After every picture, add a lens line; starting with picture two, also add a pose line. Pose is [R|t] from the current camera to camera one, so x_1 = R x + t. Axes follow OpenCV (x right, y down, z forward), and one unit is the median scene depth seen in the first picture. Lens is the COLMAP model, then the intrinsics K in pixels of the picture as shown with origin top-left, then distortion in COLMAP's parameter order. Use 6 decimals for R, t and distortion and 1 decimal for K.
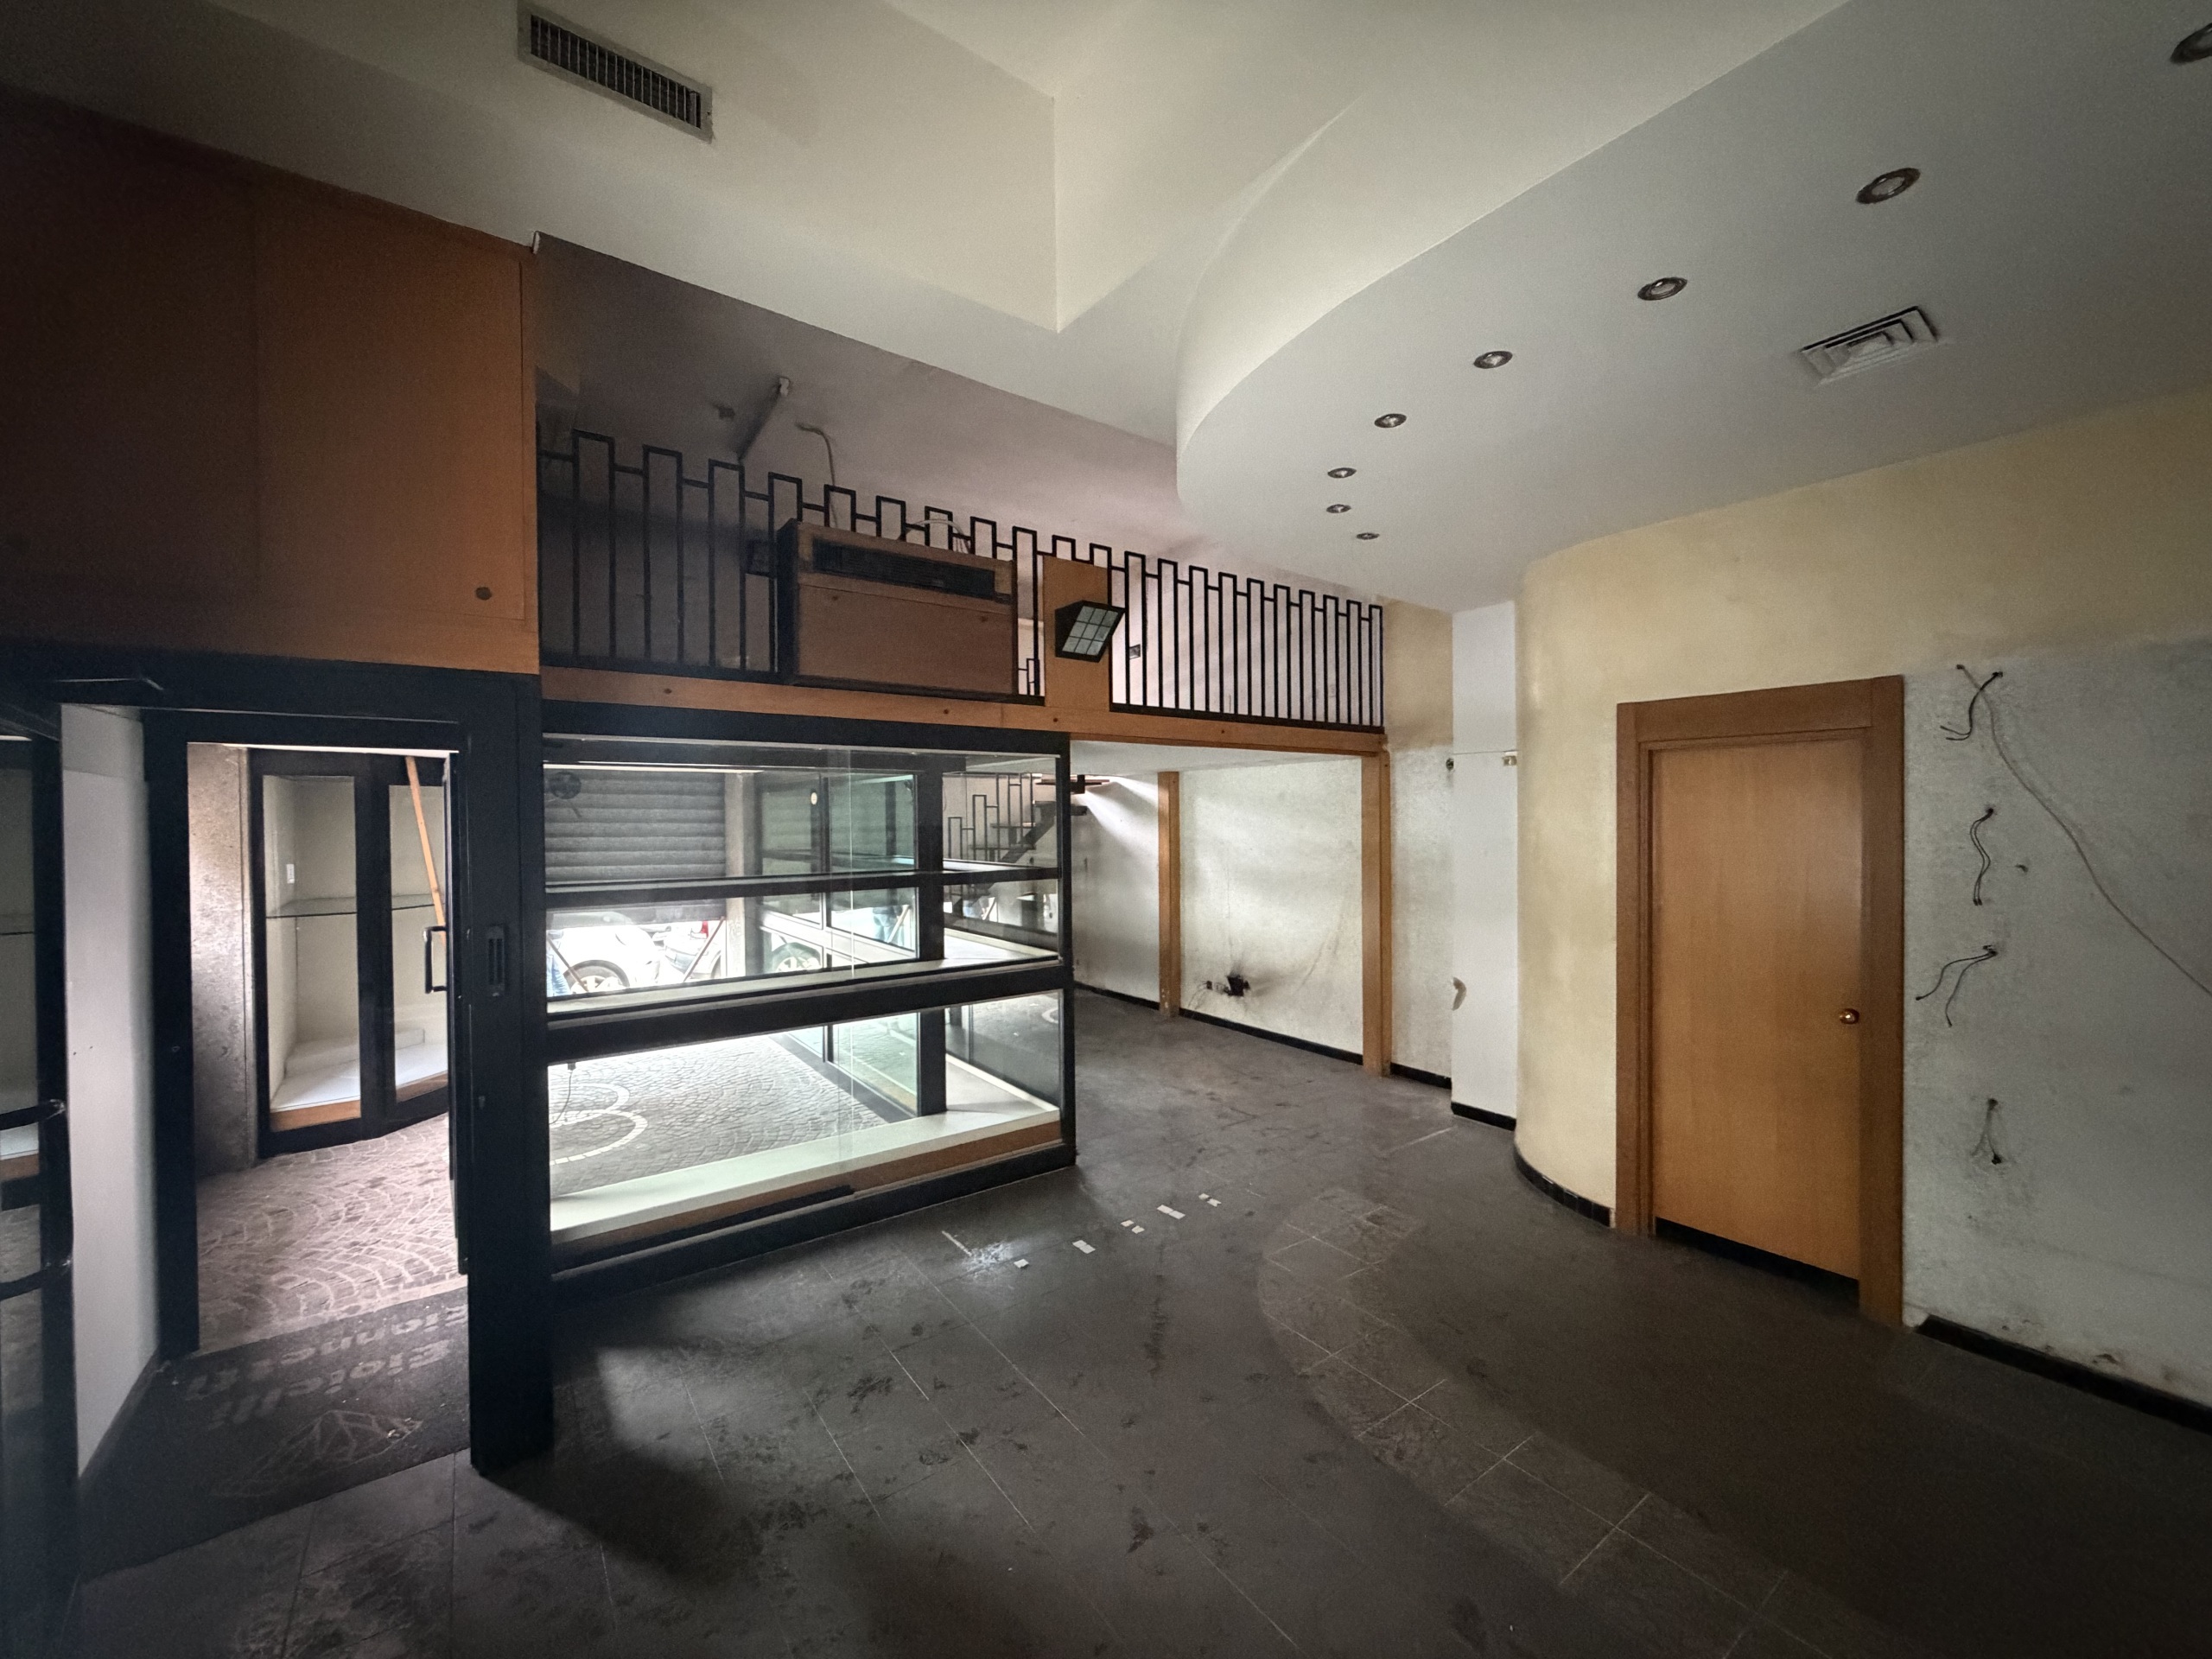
lens RADIAL K [[883.2, 0, 1098.6], [0, 883.2, 827.3], [0, 0, 1]] dist [-0.001286, 0.000259]
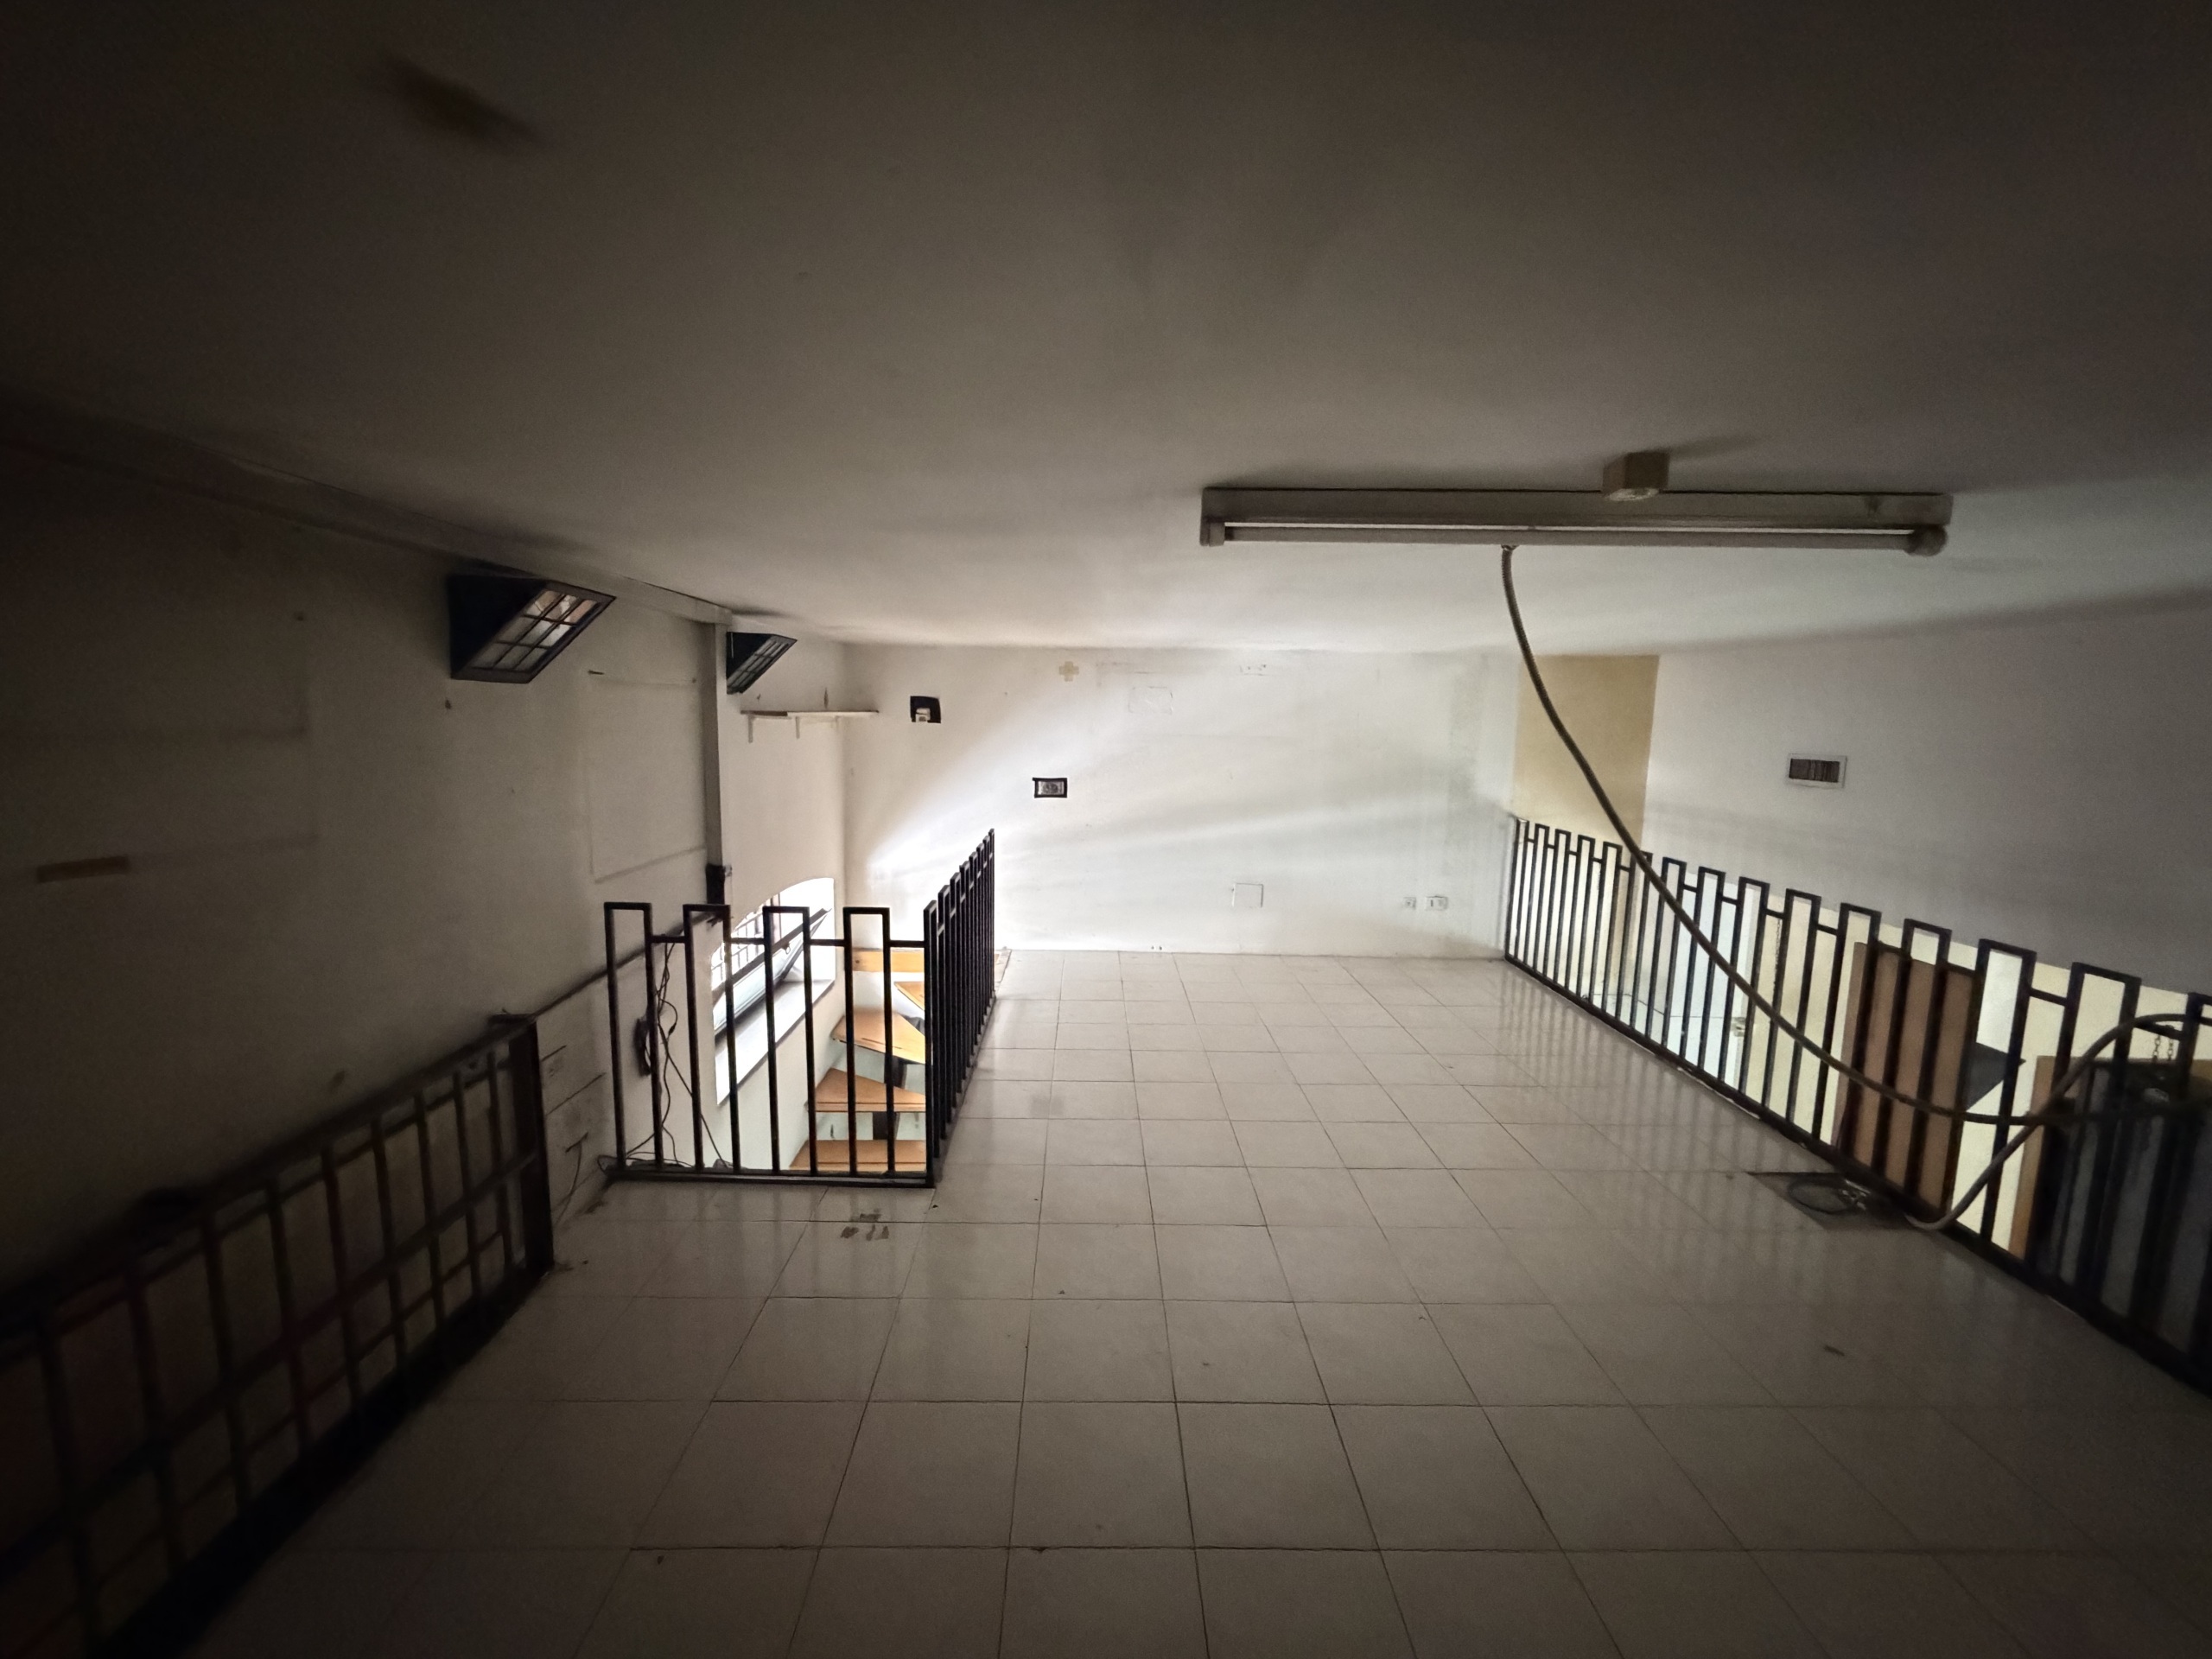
lens RADIAL K [[883.2, 0, 1098.6], [0, 883.2, 827.3], [0, 0, 1]] dist [-0.001286, 0.000259]
pose [[0.588310, -0.098279, 0.802641, -0.718009], [0.000905, 0.992666, 0.120883, -0.399603], [-0.808635, -0.070390, 0.584084, 0.951208]]
